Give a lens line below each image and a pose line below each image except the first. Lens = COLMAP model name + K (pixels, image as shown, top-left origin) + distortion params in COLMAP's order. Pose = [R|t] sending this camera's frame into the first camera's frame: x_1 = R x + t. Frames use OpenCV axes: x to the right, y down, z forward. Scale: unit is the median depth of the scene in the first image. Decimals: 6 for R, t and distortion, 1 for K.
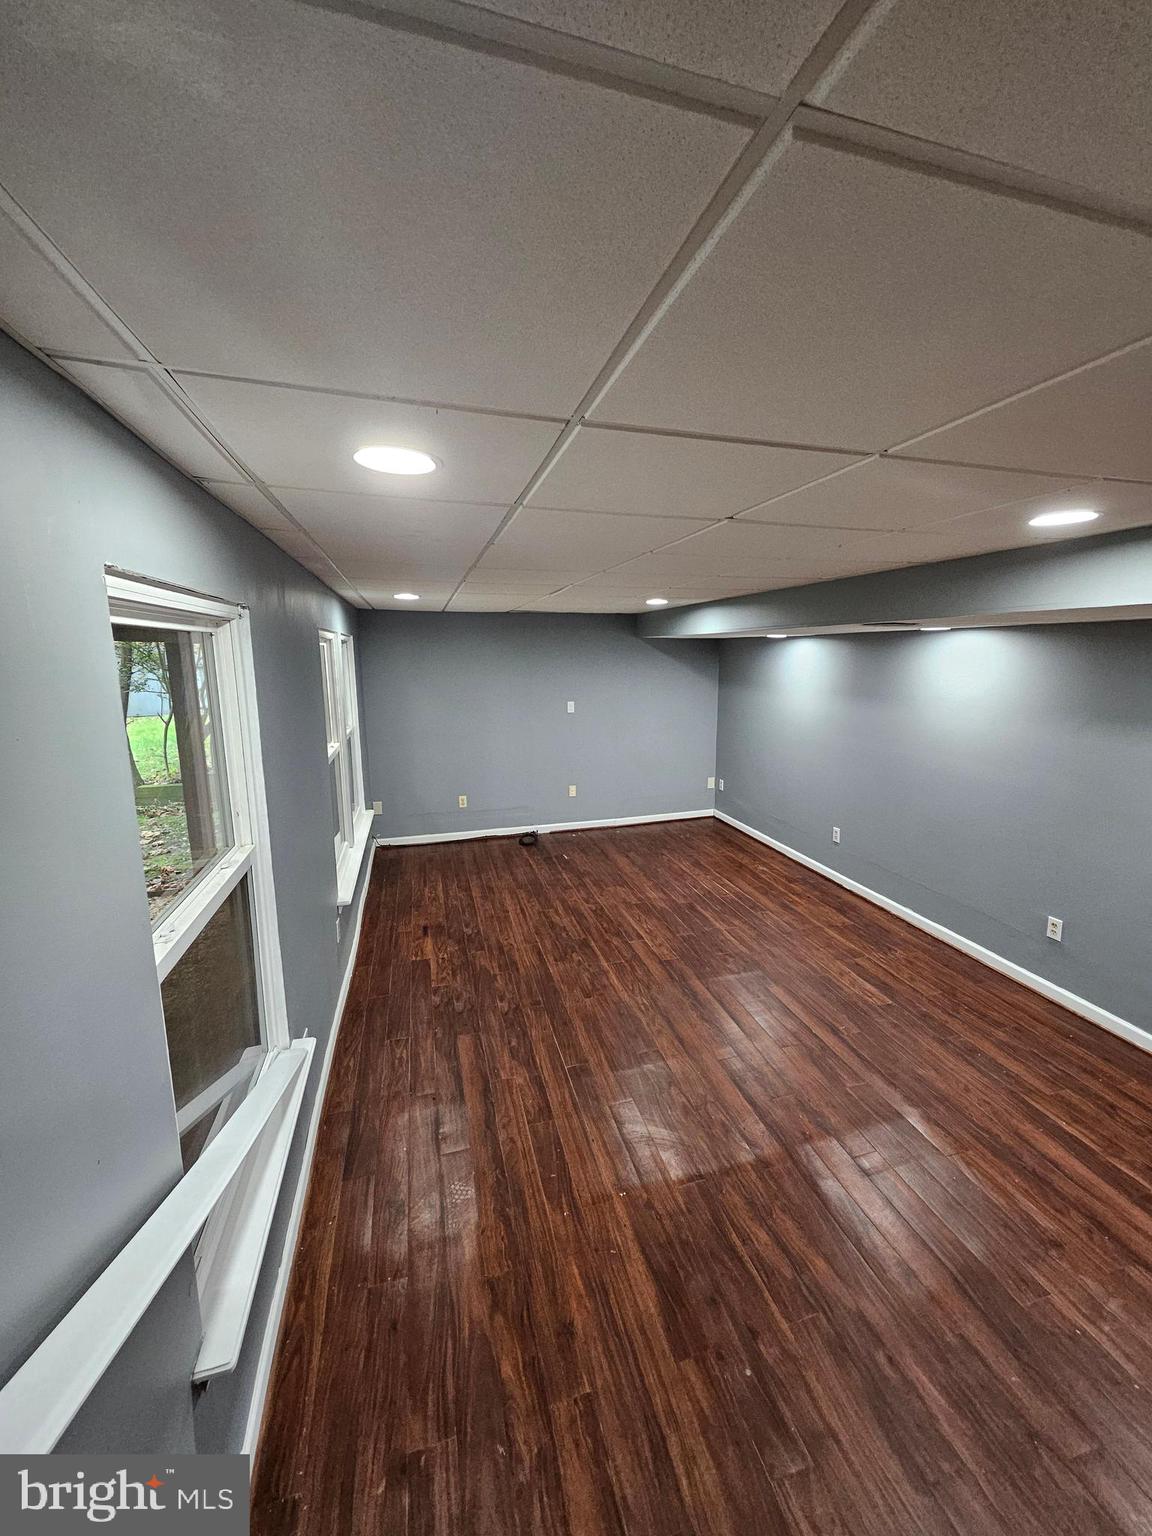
lens RADIAL K [[611.4, 0, 582.8], [0, 611.4, 772.0], [0, 0, 1]] dist [0.002213, 0.000599]
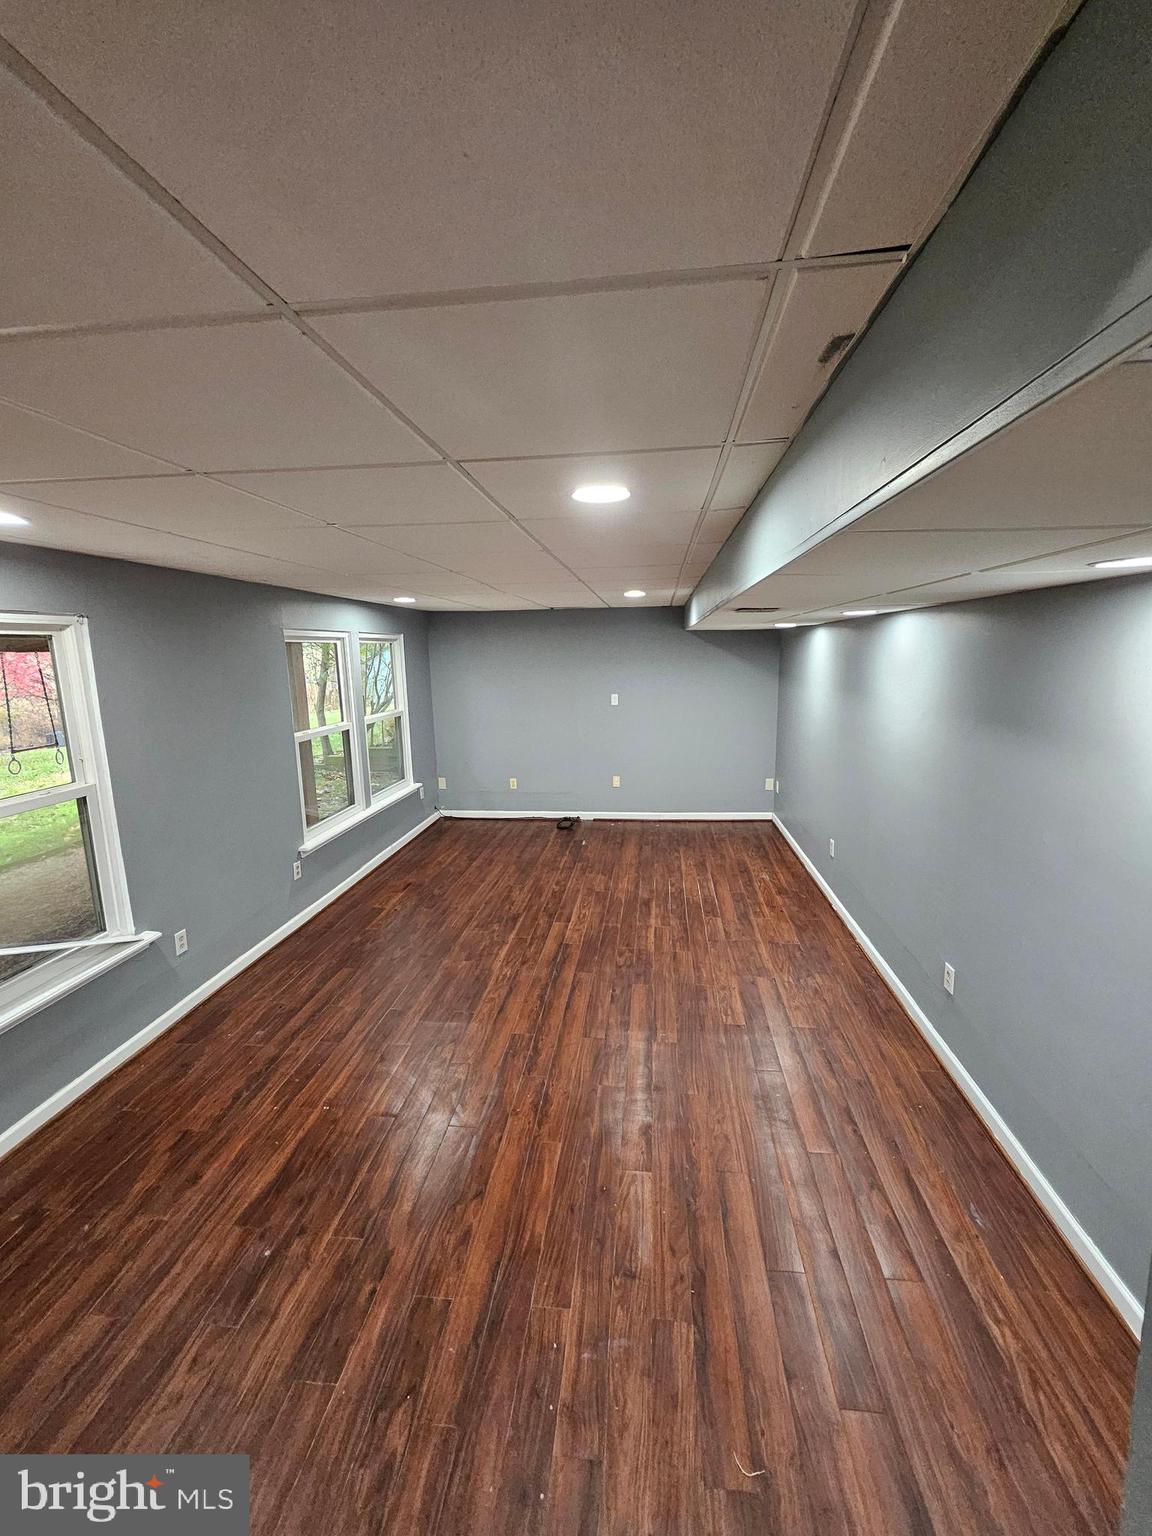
lens RADIAL K [[611.4, 0, 578.9], [0, 611.4, 759.4], [0, 0, 1]] dist [0.002213, 0.000599]
pose [[0.923026, 0.056139, -0.380620, 0.419558], [-0.061520, 0.998104, -0.001976, 0.000181], [0.379788, 0.025240, 0.924729, 0.040547]]
